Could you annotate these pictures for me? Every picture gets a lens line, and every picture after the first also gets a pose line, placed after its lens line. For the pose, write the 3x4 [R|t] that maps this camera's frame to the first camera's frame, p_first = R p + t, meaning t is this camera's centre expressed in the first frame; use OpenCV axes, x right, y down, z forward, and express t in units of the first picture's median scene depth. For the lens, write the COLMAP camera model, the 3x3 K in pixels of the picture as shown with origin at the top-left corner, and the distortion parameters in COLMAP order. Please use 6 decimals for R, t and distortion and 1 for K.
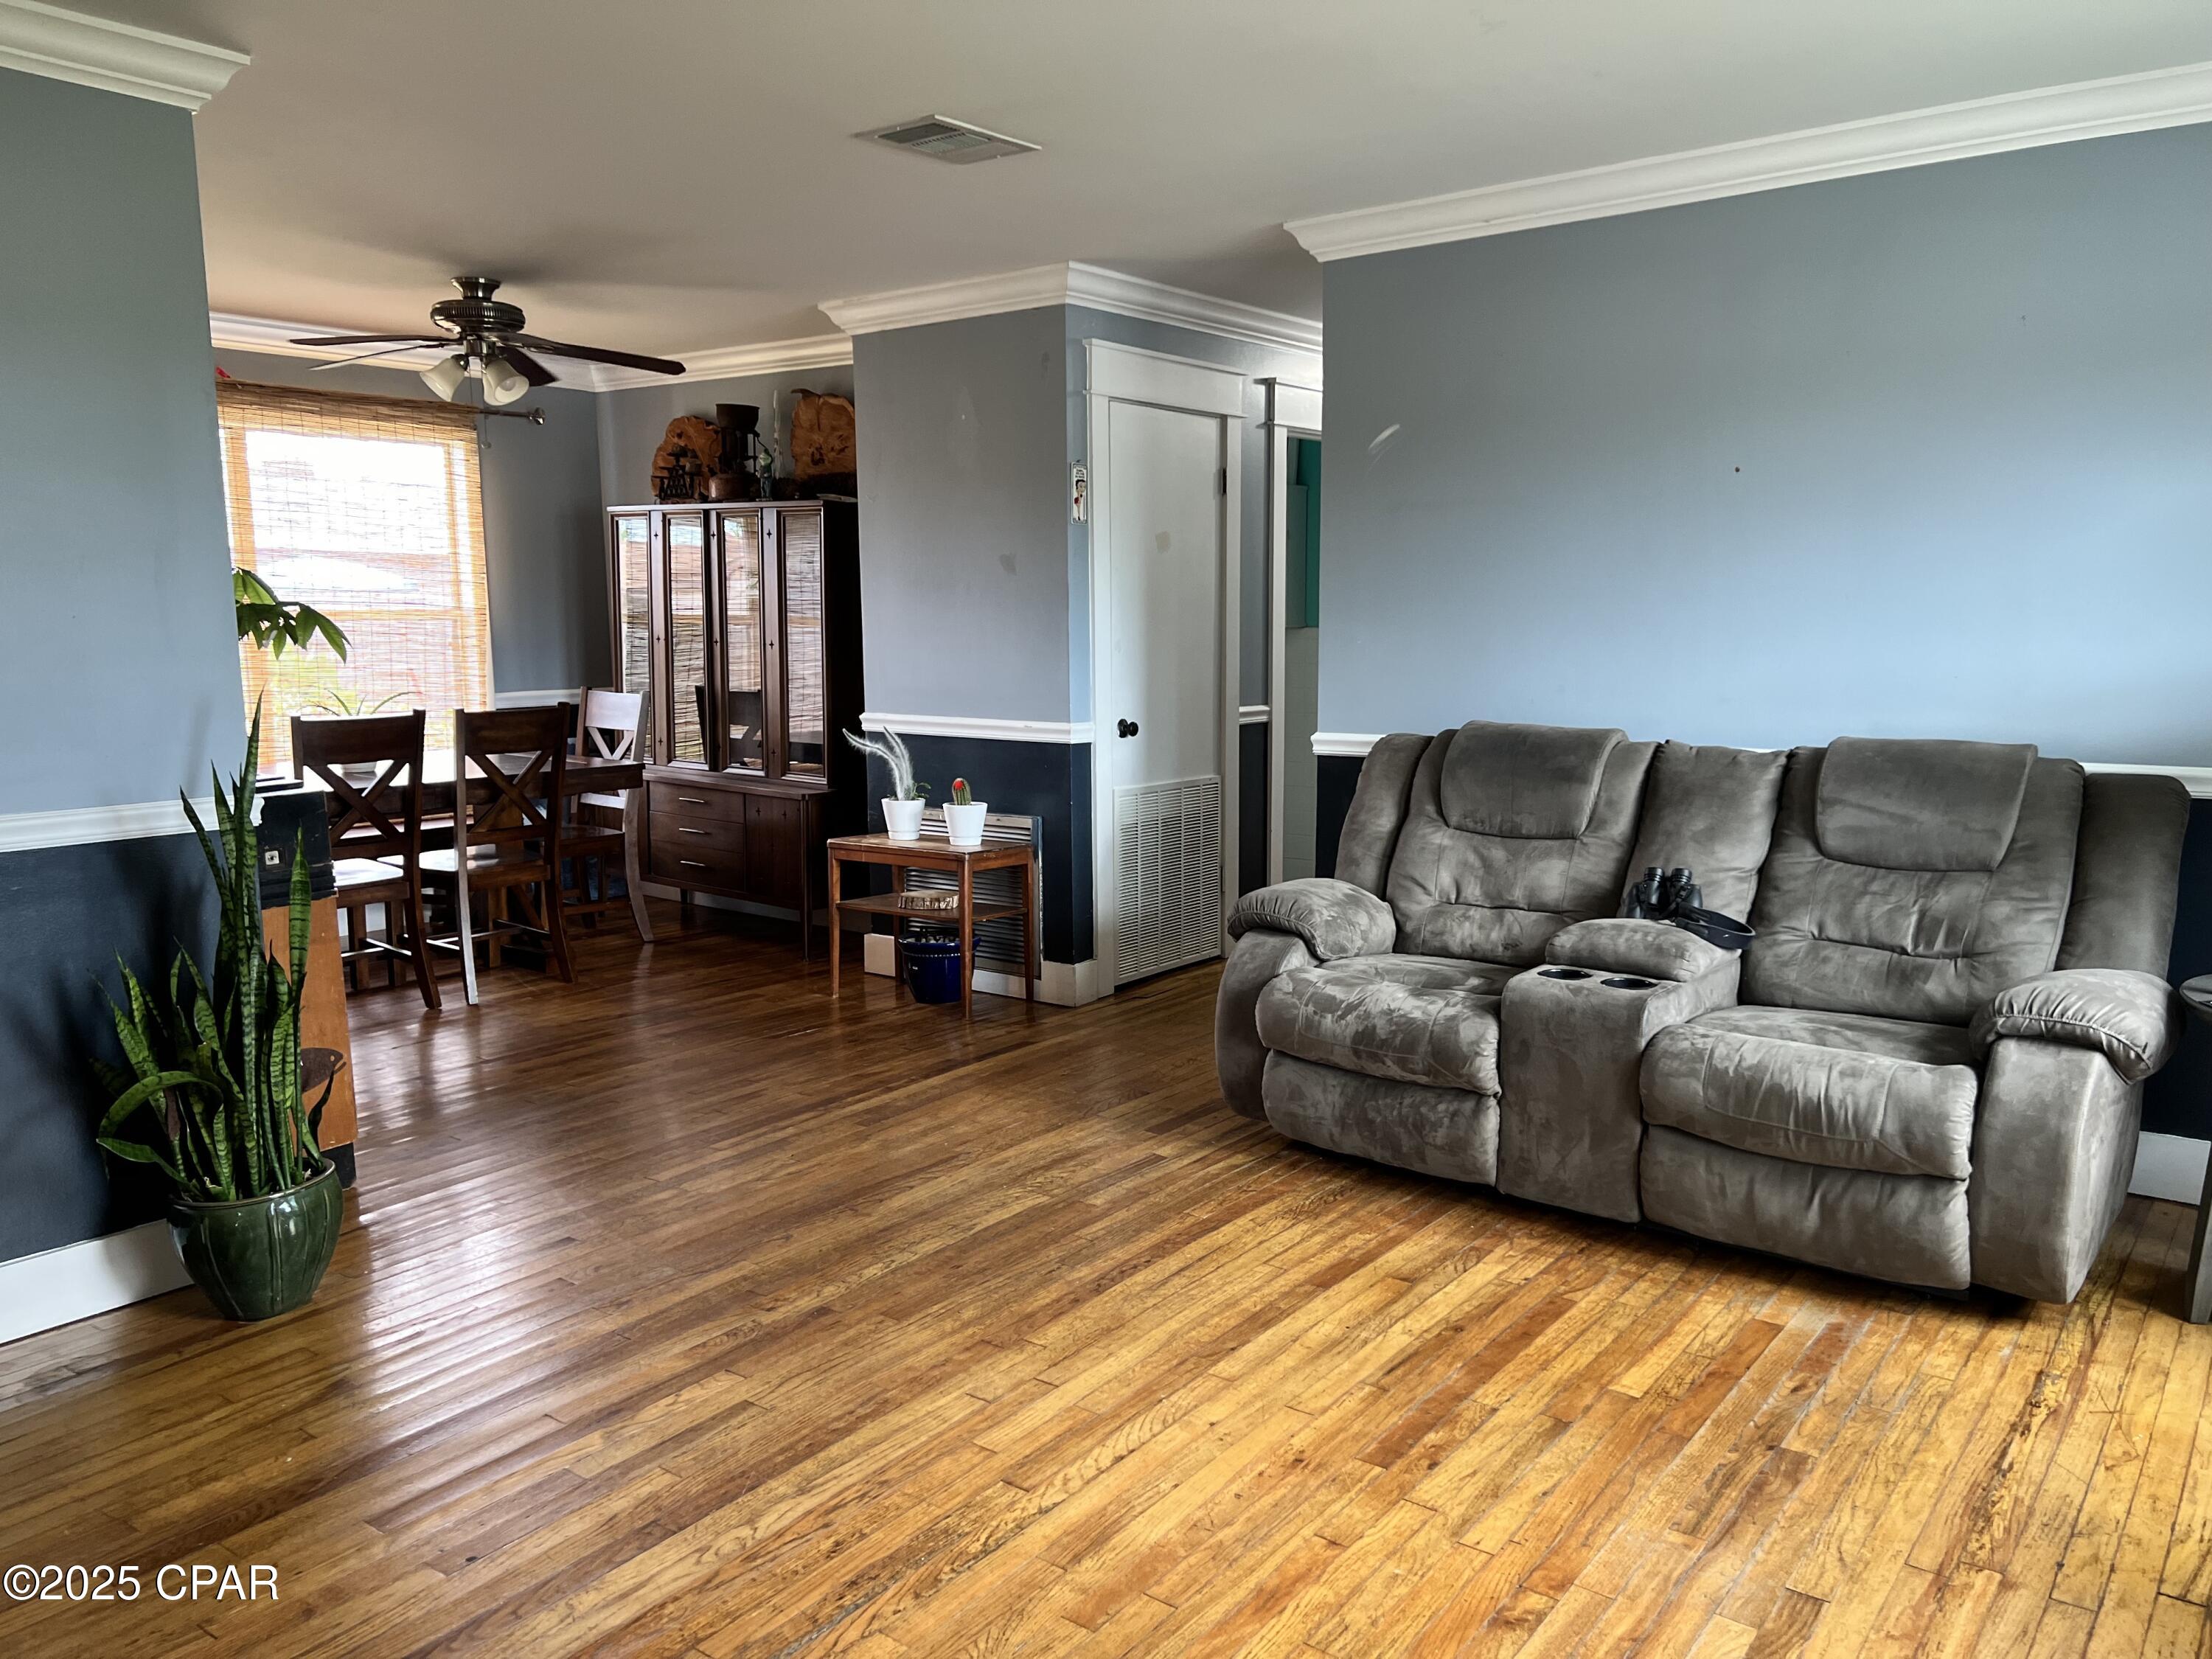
lens RADIAL K [[1660.8, 0, 1090.6], [0, 1660.8, 827.1], [0, 0, 1]] dist [0.038475, -0.040266]
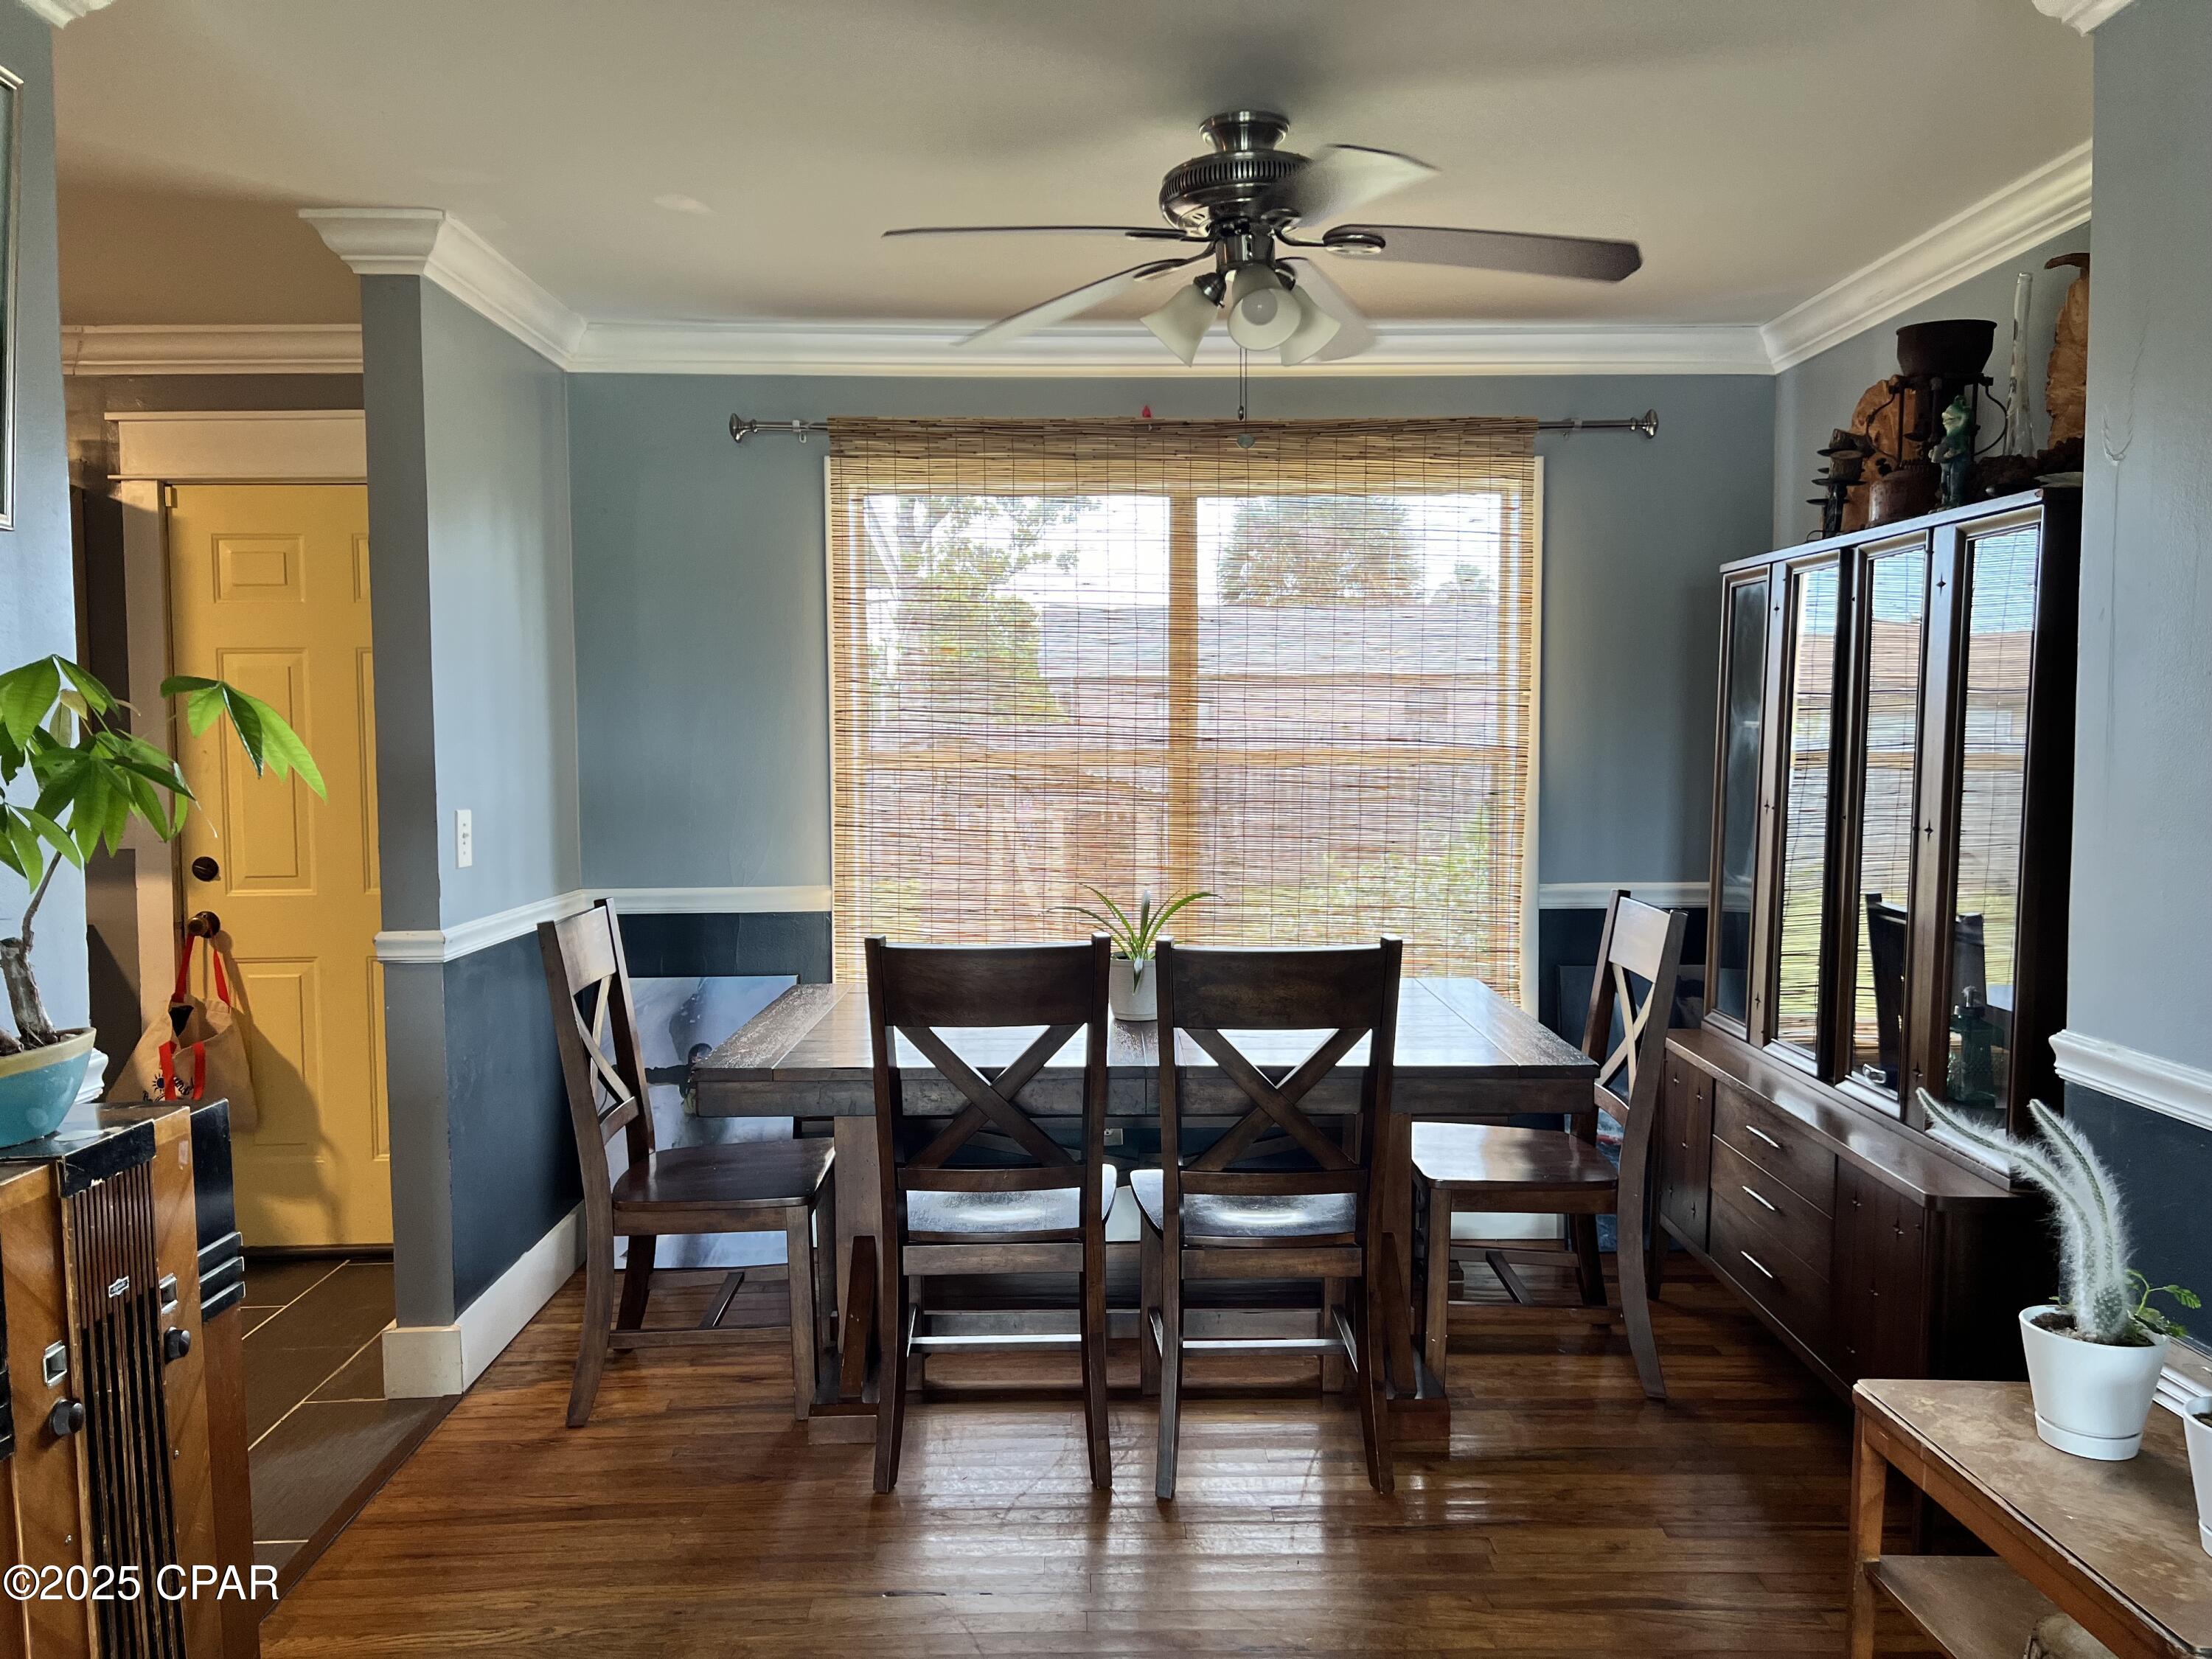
lens RADIAL K [[1651.0, 0, 1101.3], [0, 1651.0, 852.5], [0, 0, 1]] dist [0.040632, -0.039260]
pose [[0.630942, 0.052648, -0.774042, 0.011916], [-0.103086, 0.994537, -0.016383, -0.075814], [0.768951, 0.090130, 0.632922, 0.566340]]
